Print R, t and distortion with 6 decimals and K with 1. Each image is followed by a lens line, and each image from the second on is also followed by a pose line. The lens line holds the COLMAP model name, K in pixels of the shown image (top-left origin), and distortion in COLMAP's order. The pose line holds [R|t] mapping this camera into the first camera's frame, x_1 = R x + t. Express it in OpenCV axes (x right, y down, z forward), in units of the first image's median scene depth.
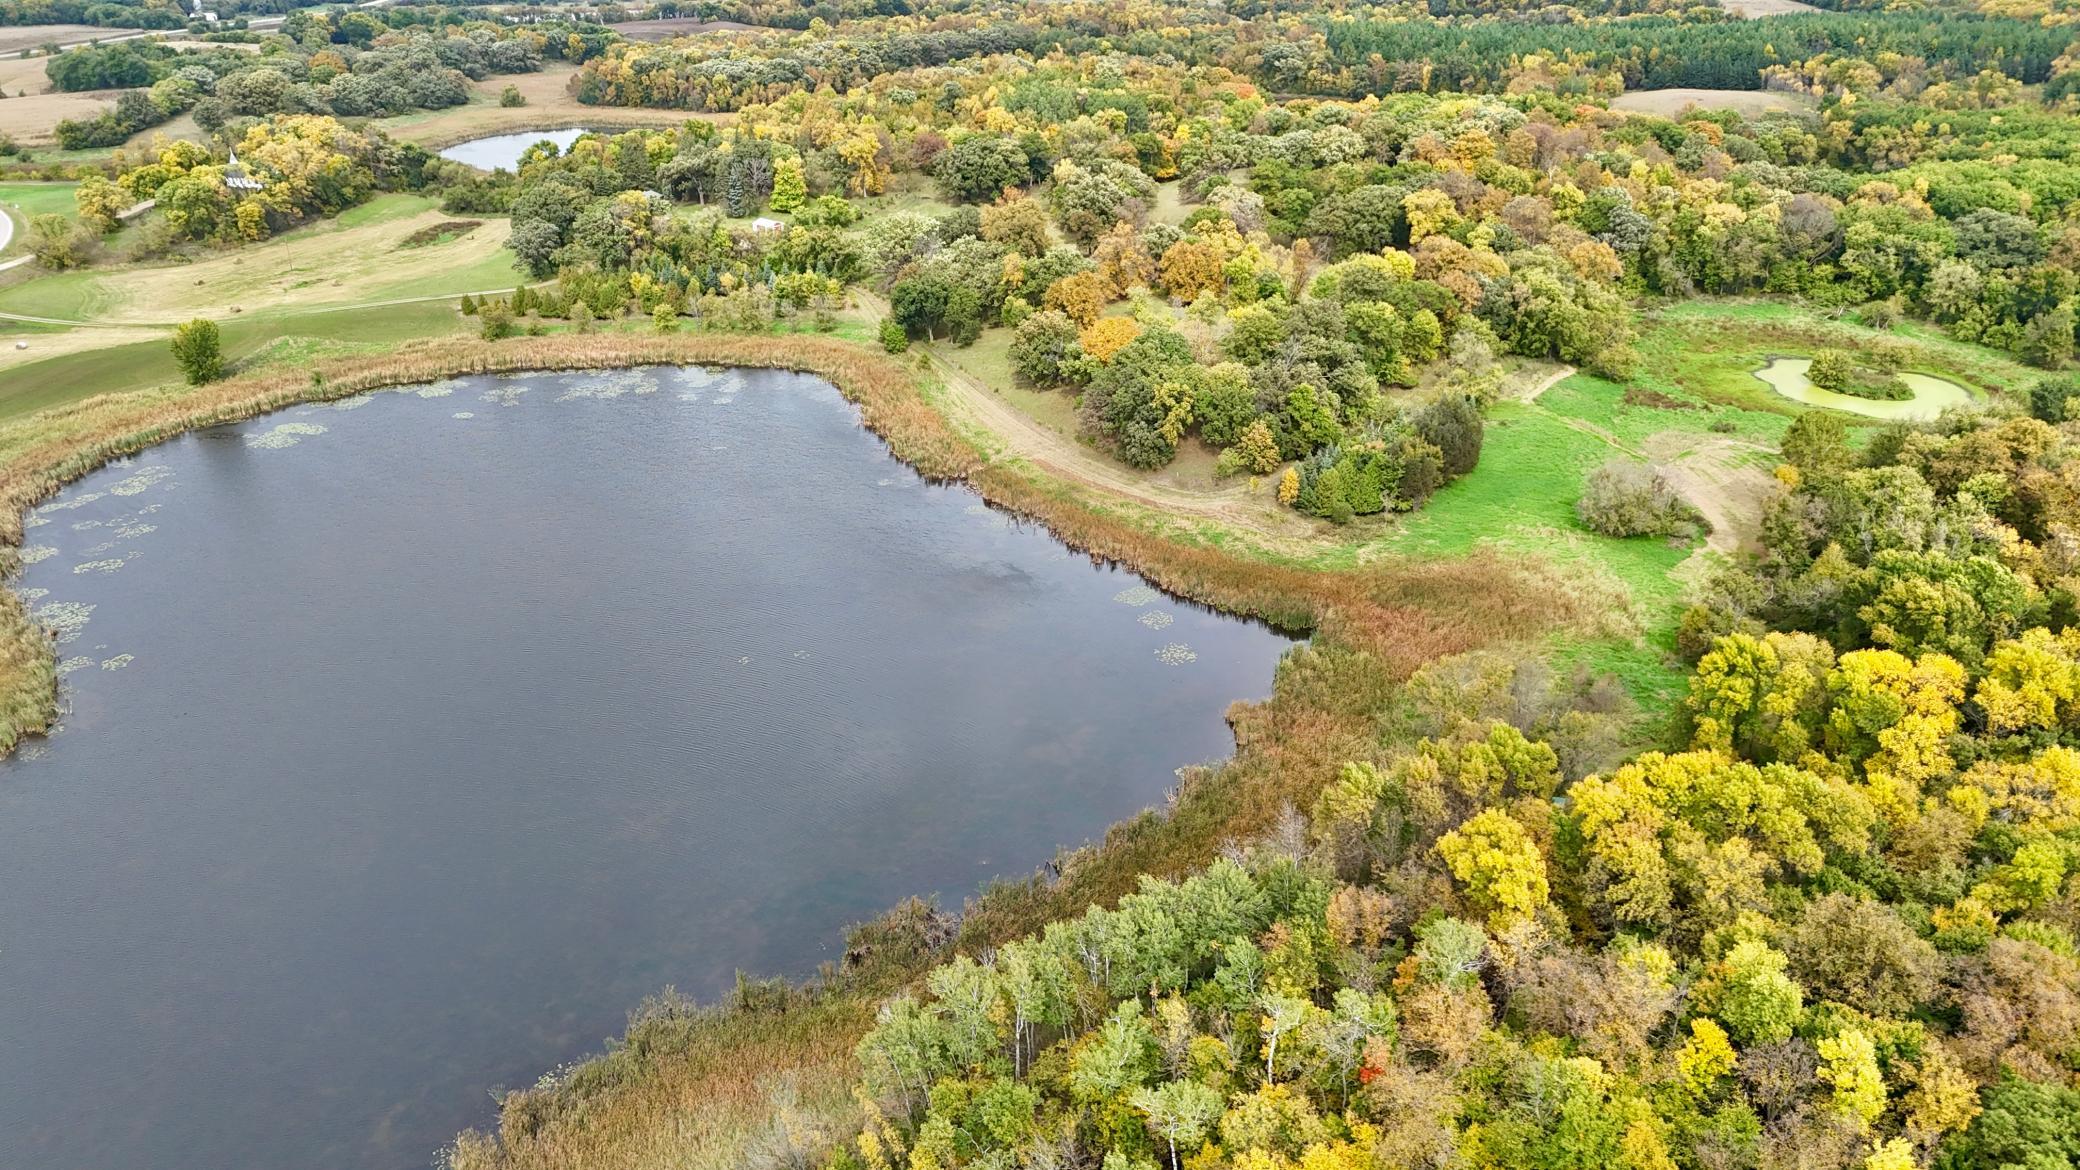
lens RADIAL K [[1556.9, 0, 1048.3], [0, 1556.9, 570.6], [0, 0, 1]] dist [0.077061, -0.064605]
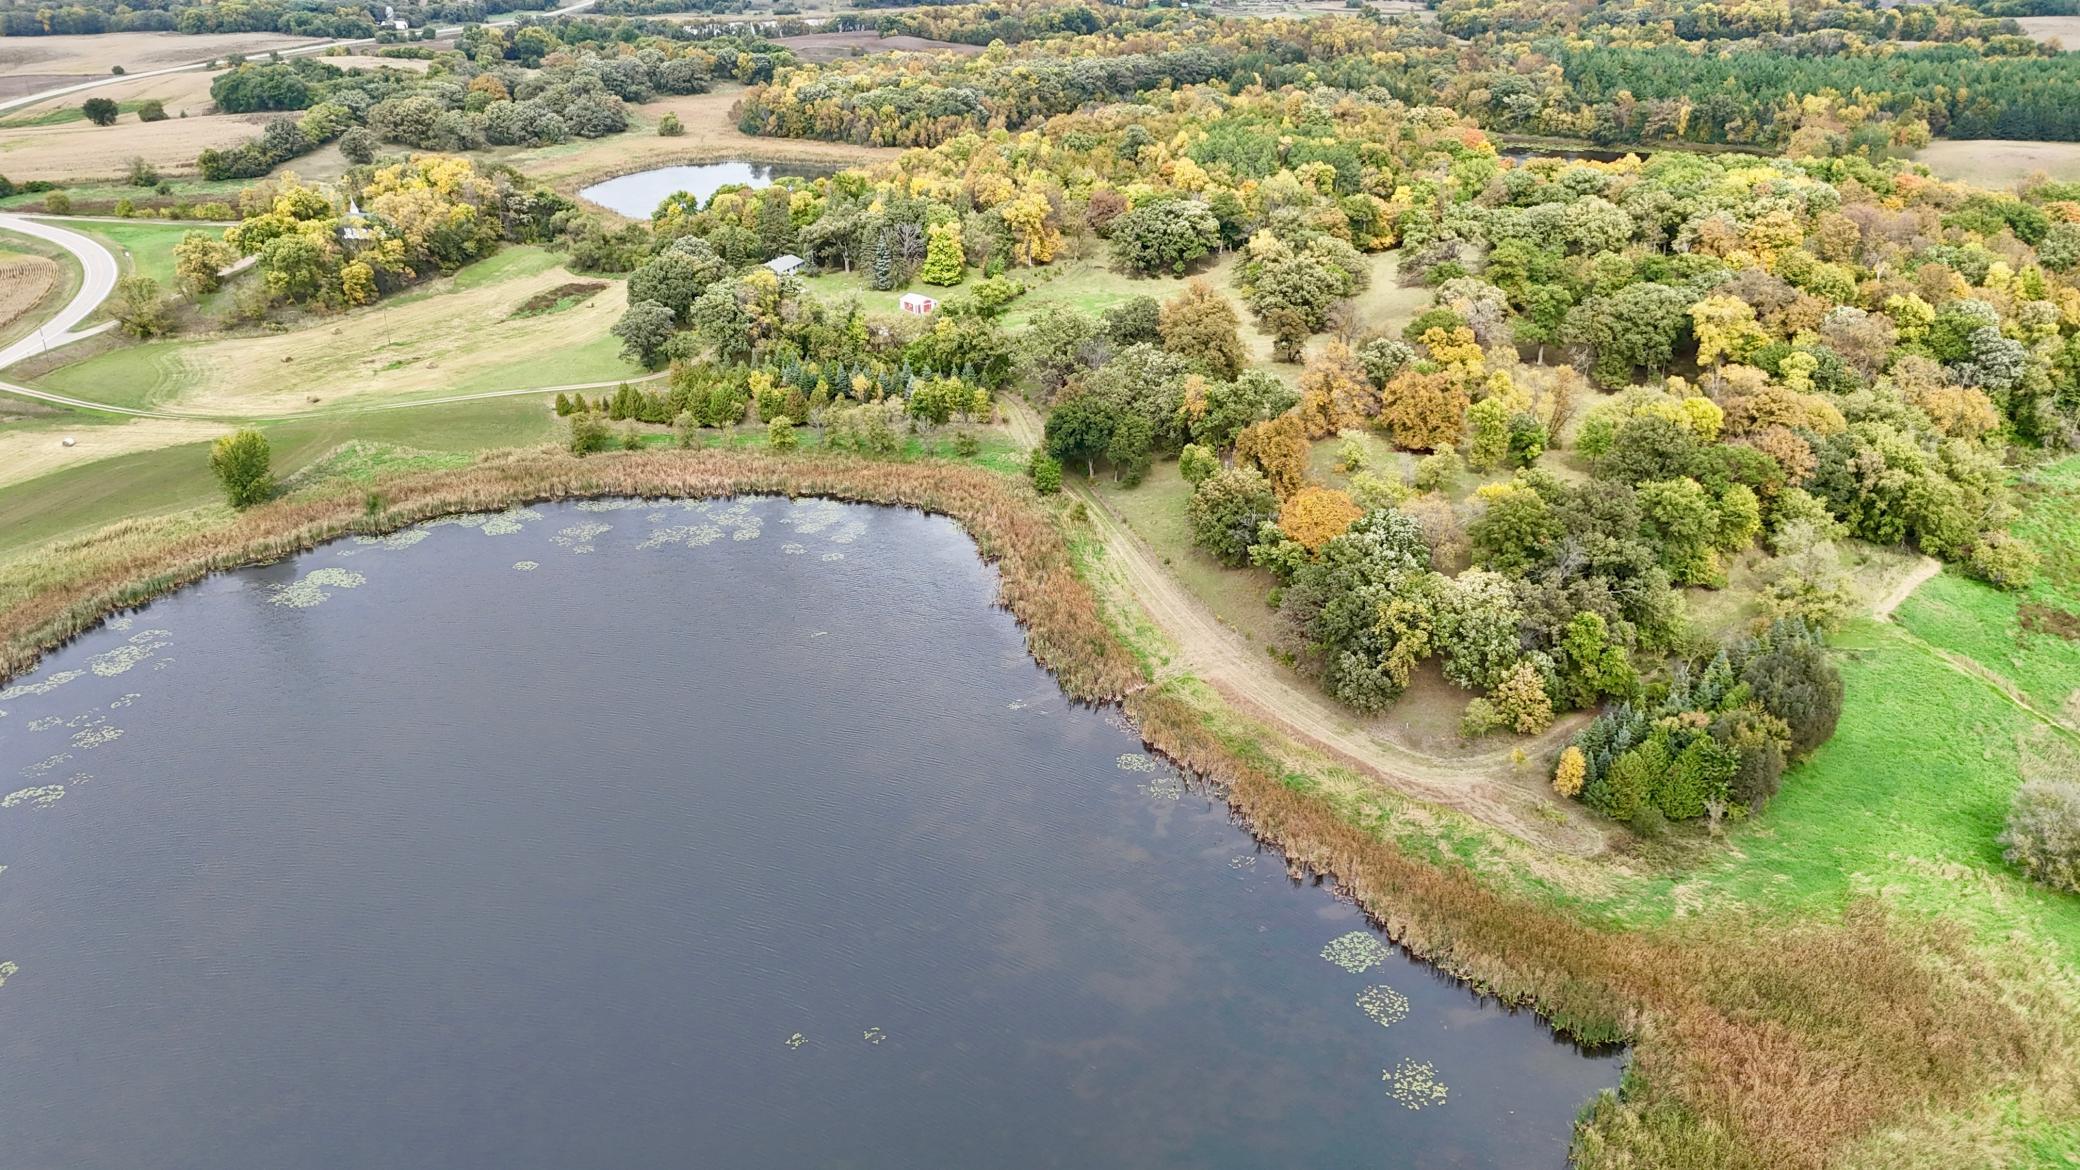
lens RADIAL K [[1556.9, 0, 1048.3], [0, 1556.9, 570.6], [0, 0, 1]] dist [0.077061, -0.064605]
pose [[0.993316, 0.046777, -0.105528, -0.007305], [-0.046503, 0.998905, 0.005051, -0.080267], [0.105649, -0.000110, 0.994403, 0.144837]]
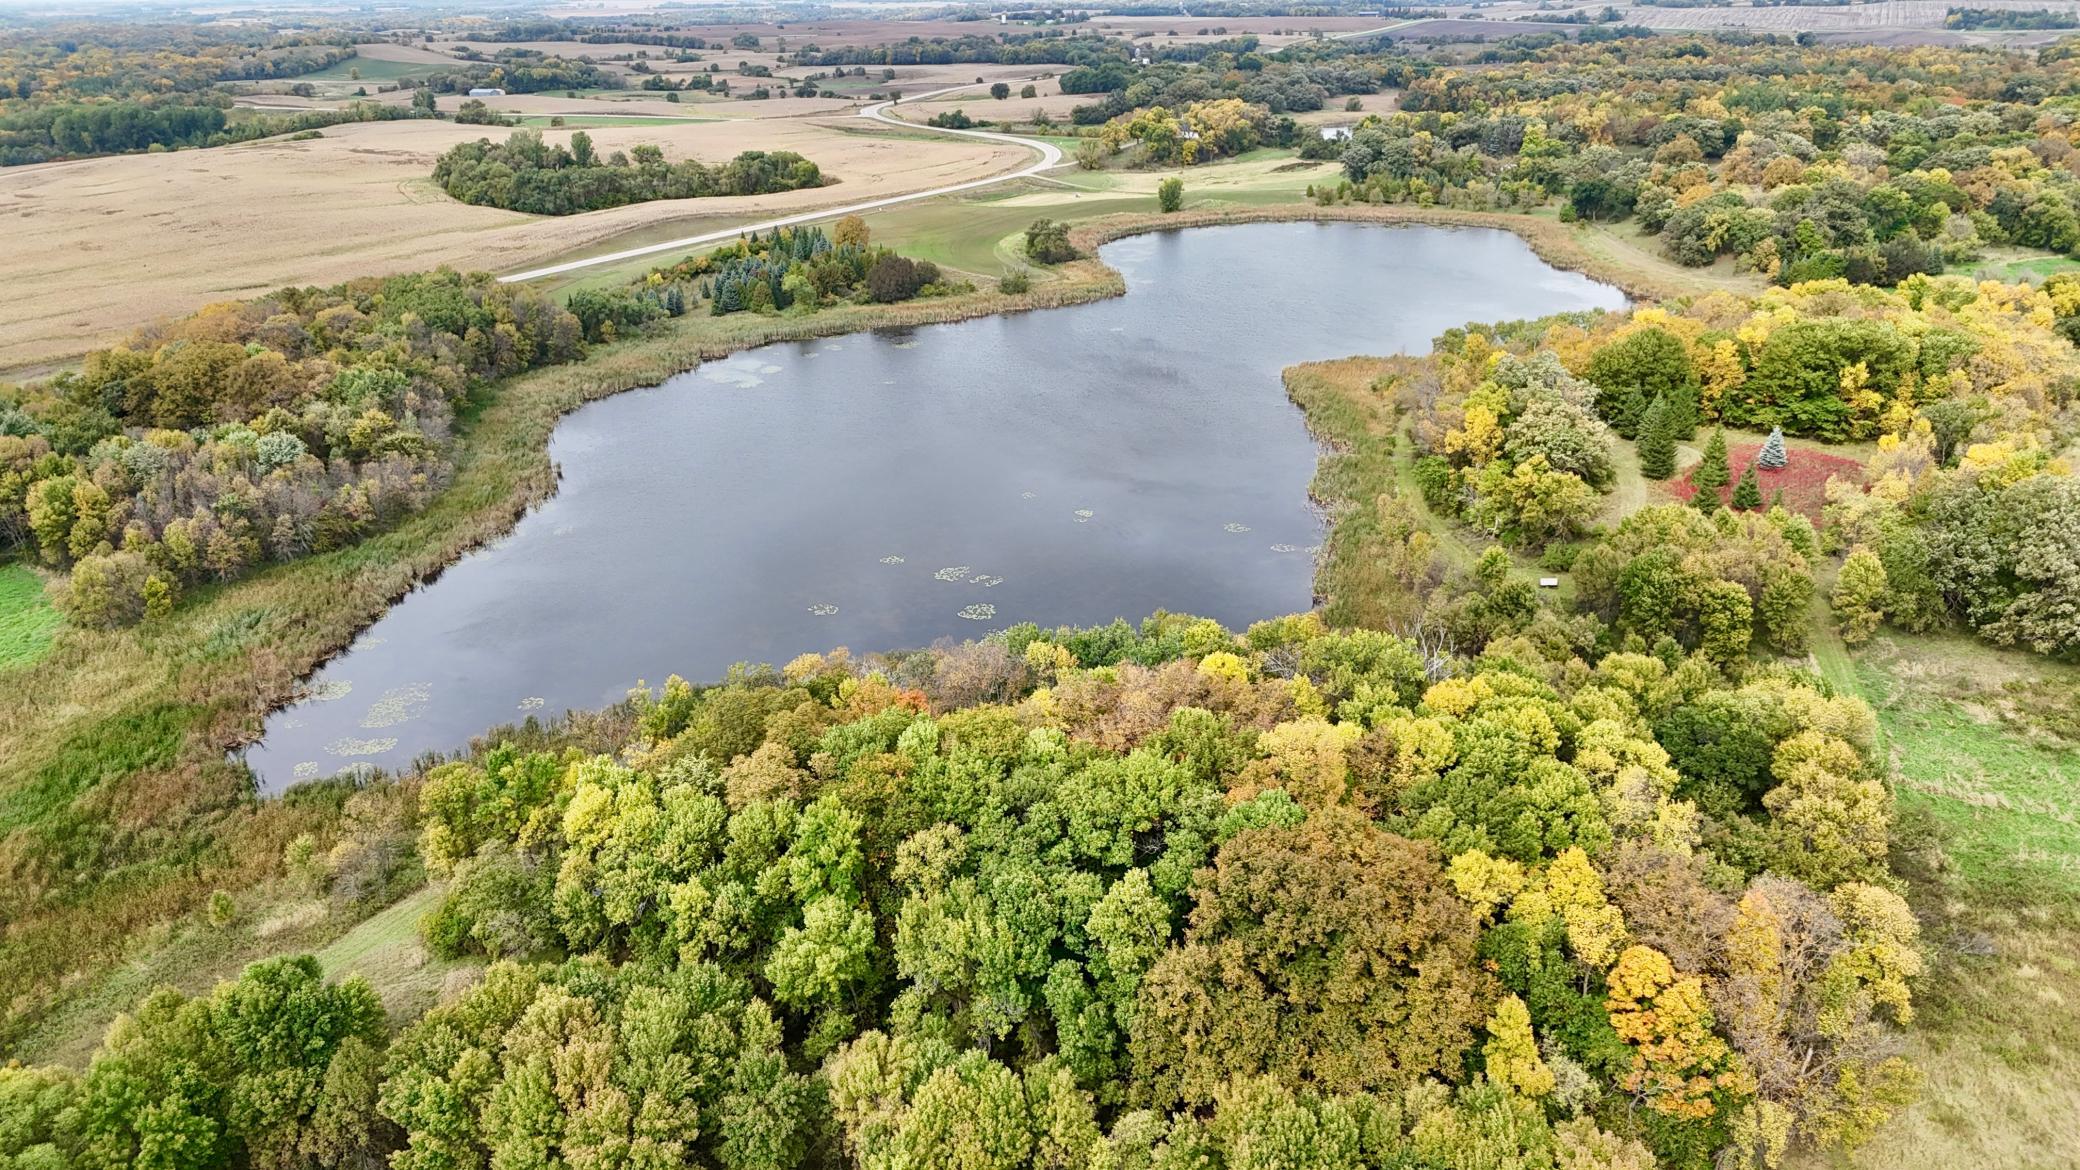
lens RADIAL K [[1556.9, 0, 1048.3], [0, 1556.9, 570.6], [0, 0, 1]] dist [0.077061, -0.064605]
pose [[0.878930, 0.165741, -0.447227, 0.162177], [-0.185862, 0.982575, -0.001133, 0.234640], [0.439246, 0.084119, 0.894420, -0.475203]]
